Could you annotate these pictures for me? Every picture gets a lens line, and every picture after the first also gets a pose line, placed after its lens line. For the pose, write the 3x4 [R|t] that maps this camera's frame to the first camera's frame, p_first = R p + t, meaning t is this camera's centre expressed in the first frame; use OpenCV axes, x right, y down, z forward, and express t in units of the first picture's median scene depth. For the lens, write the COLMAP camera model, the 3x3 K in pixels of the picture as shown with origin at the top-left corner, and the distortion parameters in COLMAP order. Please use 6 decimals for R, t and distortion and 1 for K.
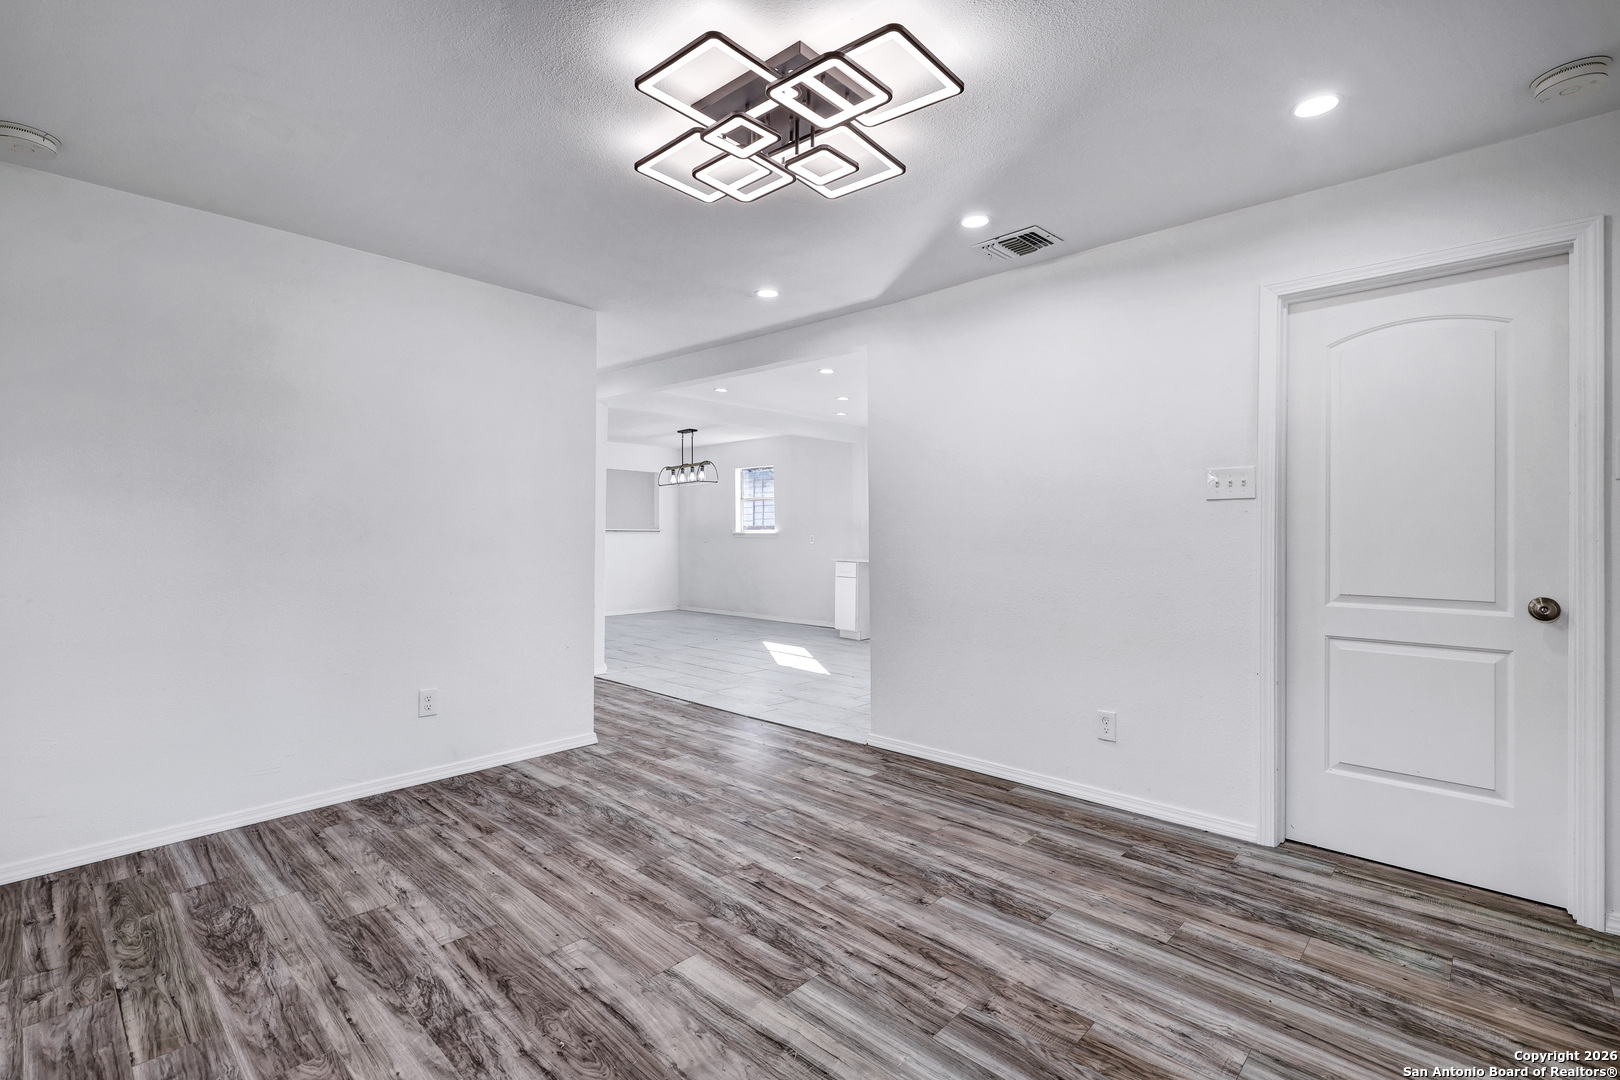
lens RADIAL K [[738.1, 0, 811.1], [0, 738.1, 534.1], [0, 0, 1]] dist [-0.001634, 0.000453]
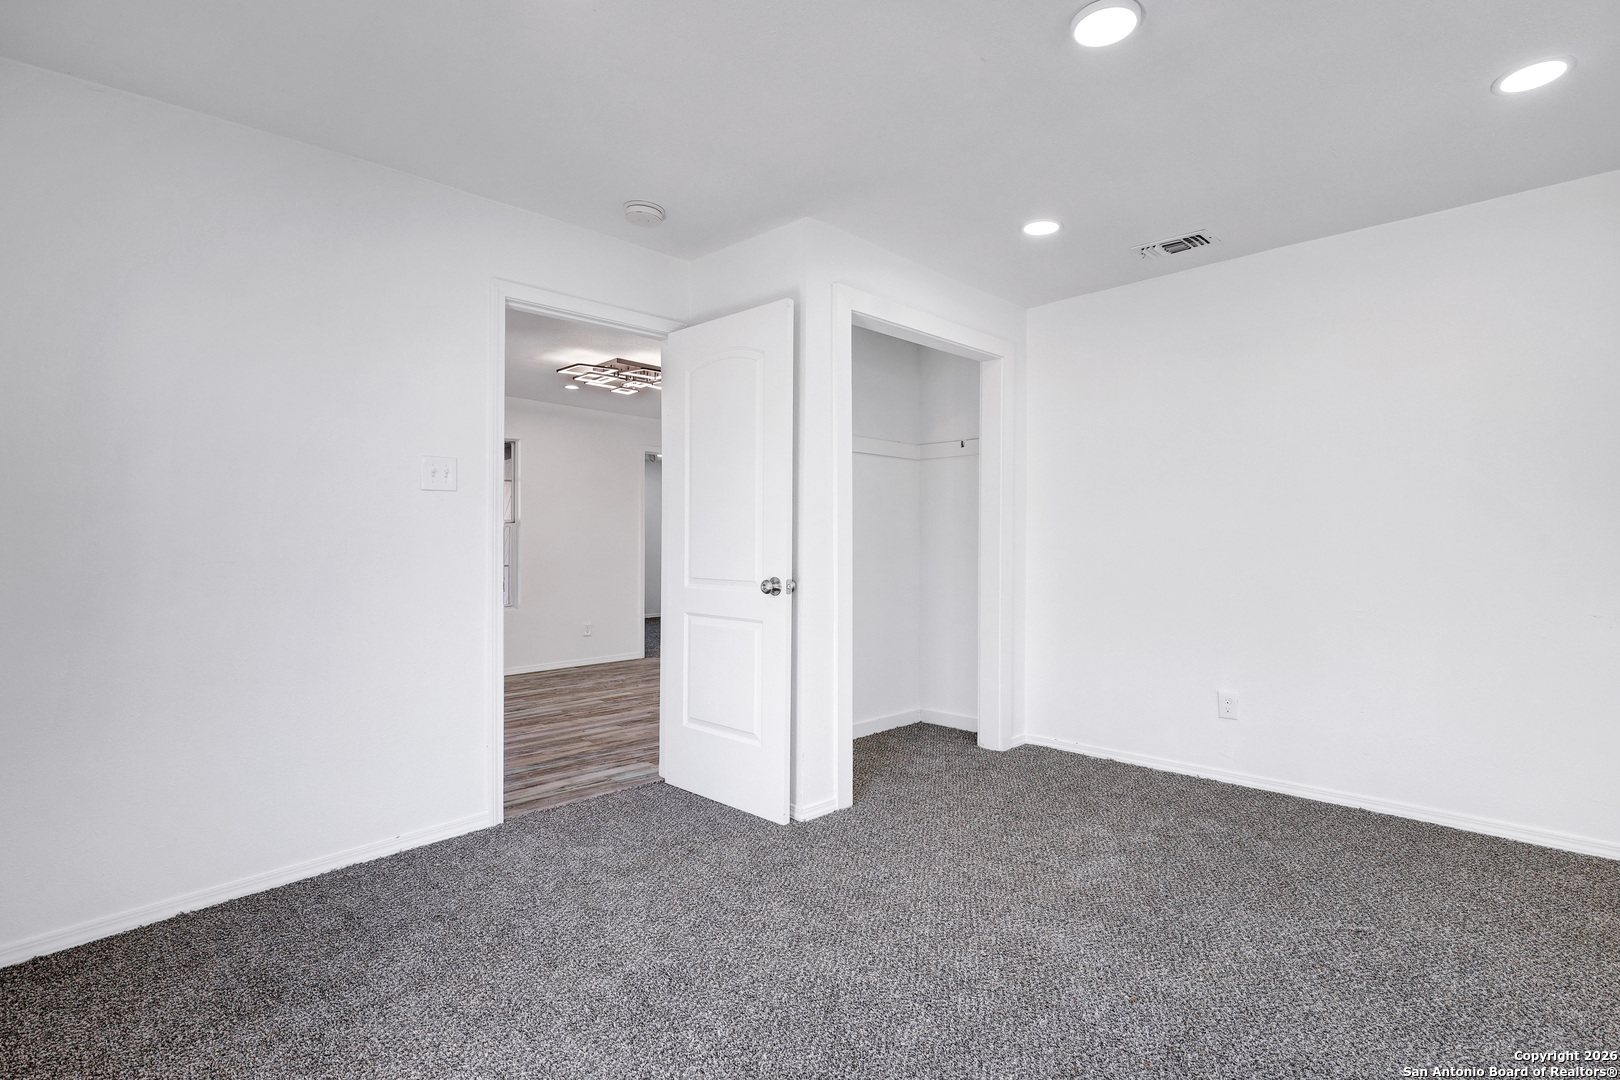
lens RADIAL K [[783.5, 0, 812.1], [0, 783.5, 537.4], [0, 0, 1]] dist [-0.000581, -0.000027]
pose [[-0.050125, -0.001764, -0.998741, 0.555620], [0.007095, 0.999973, -0.002122, 0.005723], [0.998718, -0.007192, -0.050111, 0.377847]]
